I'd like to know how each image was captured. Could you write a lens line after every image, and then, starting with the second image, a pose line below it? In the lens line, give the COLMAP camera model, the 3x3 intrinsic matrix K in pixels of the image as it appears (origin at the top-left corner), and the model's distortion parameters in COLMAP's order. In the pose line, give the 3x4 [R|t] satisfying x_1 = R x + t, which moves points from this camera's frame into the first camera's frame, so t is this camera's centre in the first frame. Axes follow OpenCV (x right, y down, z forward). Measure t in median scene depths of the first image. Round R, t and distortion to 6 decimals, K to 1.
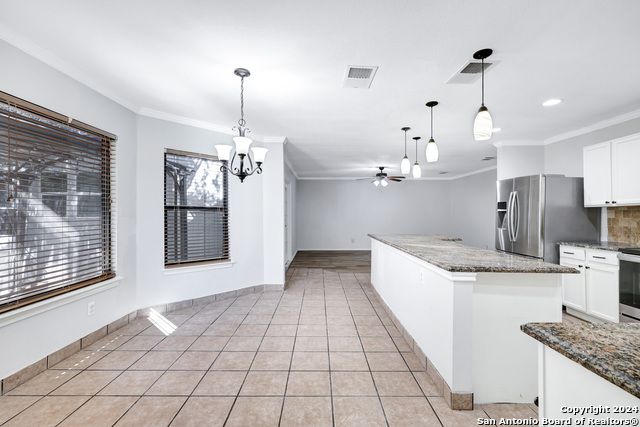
lens RADIAL K [[293.6, 0, 321.4], [0, 293.6, 212.6], [0, 0, 1]] dist [0.002308, -0.001788]
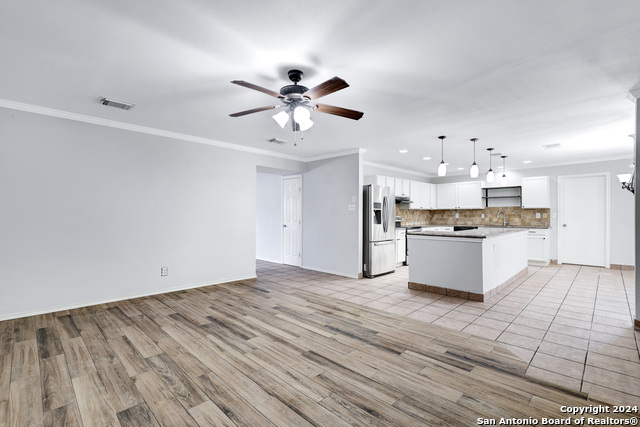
lens RADIAL K [[293.6, 0, 320.8], [0, 293.6, 212.9], [0, 0, 1]] dist [0.002308, -0.001788]
pose [[-0.703208, 0.005282, 0.710964, -0.136182], [-0.002655, 0.999946, -0.010055, 0.025319], [-0.710979, -0.008958, -0.703156, 2.527793]]
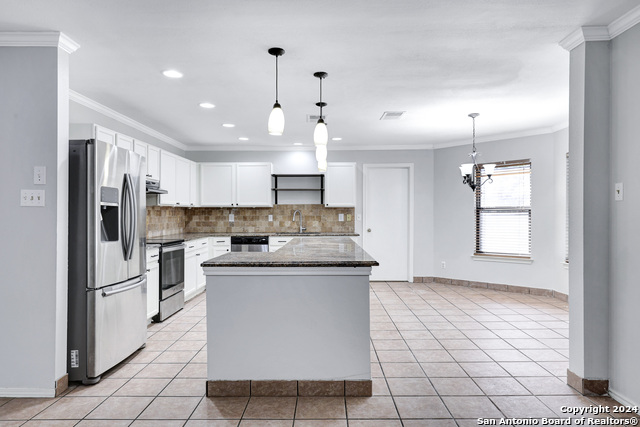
lens RADIAL K [[417.1, 0, 326.6], [0, 417.1, 213.4], [0, 0, 1]] dist [-0.007747, 0.006145]
pose [[-0.999942, 0.001185, 0.010686, 0.292120], [0.001096, 0.999964, -0.008360, 0.016649], [-0.010696, -0.008348, -0.999908, 2.093378]]
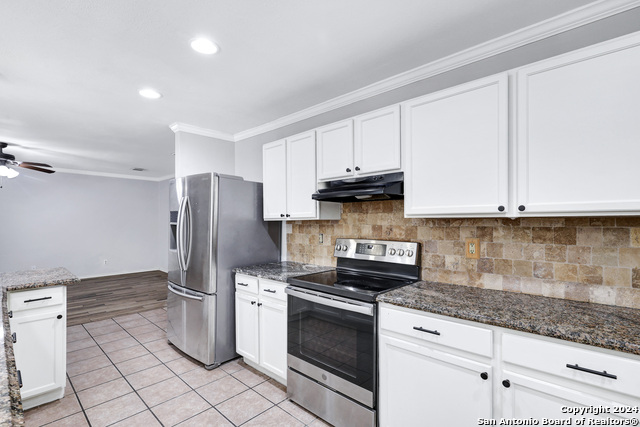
lens RADIAL K [[293.6, 0, 325.2], [0, 293.6, 226.6], [0, 0, 1]] dist [0.002308, -0.001788]
pose [[0.677848, -0.013629, 0.735076, 0.435393], [-0.003210, 0.999764, 0.021496, -0.020402], [-0.735195, -0.016930, 0.677644, 0.350352]]
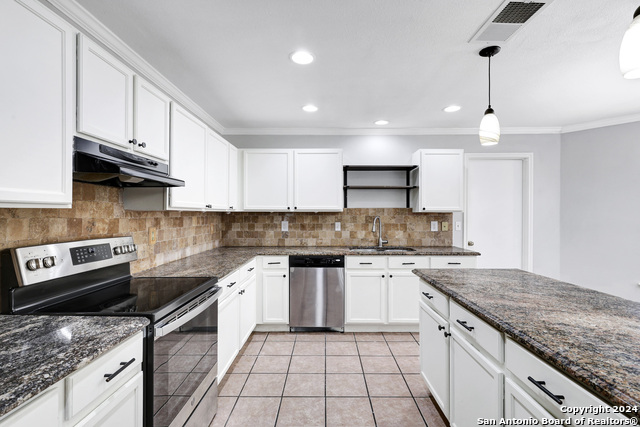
lens RADIAL K [[294.5, 0, 322.2], [0, 294.5, 215.0], [0, 0, 1]] dist [-0.009295, -0.000320]
pose [[-0.999865, -0.002240, 0.016296, 0.622367], [-0.002323, 0.999984, -0.005079, -0.013724], [-0.016284, -0.005116, -0.999854, 1.130371]]
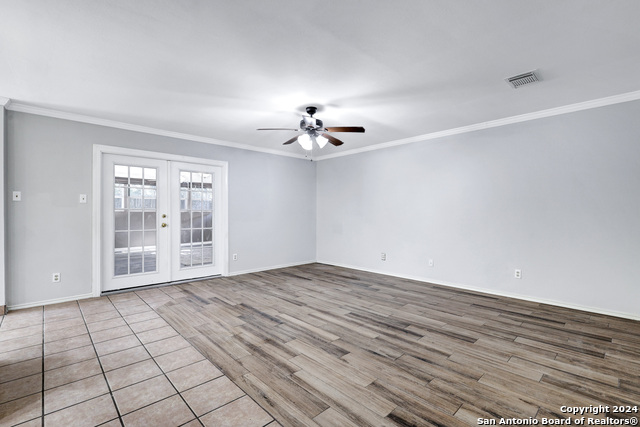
lens RADIAL K [[293.6, 0, 320.9], [0, 293.6, 214.1], [0, 0, 1]] dist [0.002308, -0.001788]
pose [[0.680136, 0.002414, -0.733082, 1.159333], [0.000745, 0.999992, 0.003985, 0.030108], [0.733085, -0.003257, 0.680129, 1.421683]]
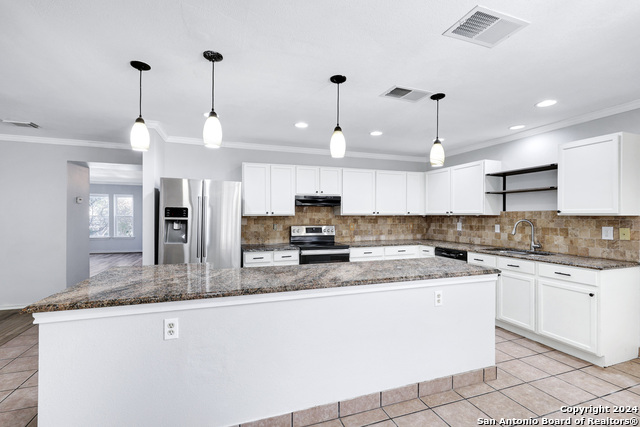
lens RADIAL K [[293.6, 0, 320.5], [0, 293.6, 215.6], [0, 0, 1]] dist [0.002308, -0.001788]
pose [[-0.321886, -0.001630, 0.946777, -0.268400], [-0.008117, 0.999967, -0.001038, -0.021126], [-0.946743, -0.008019, -0.321889, 1.096828]]
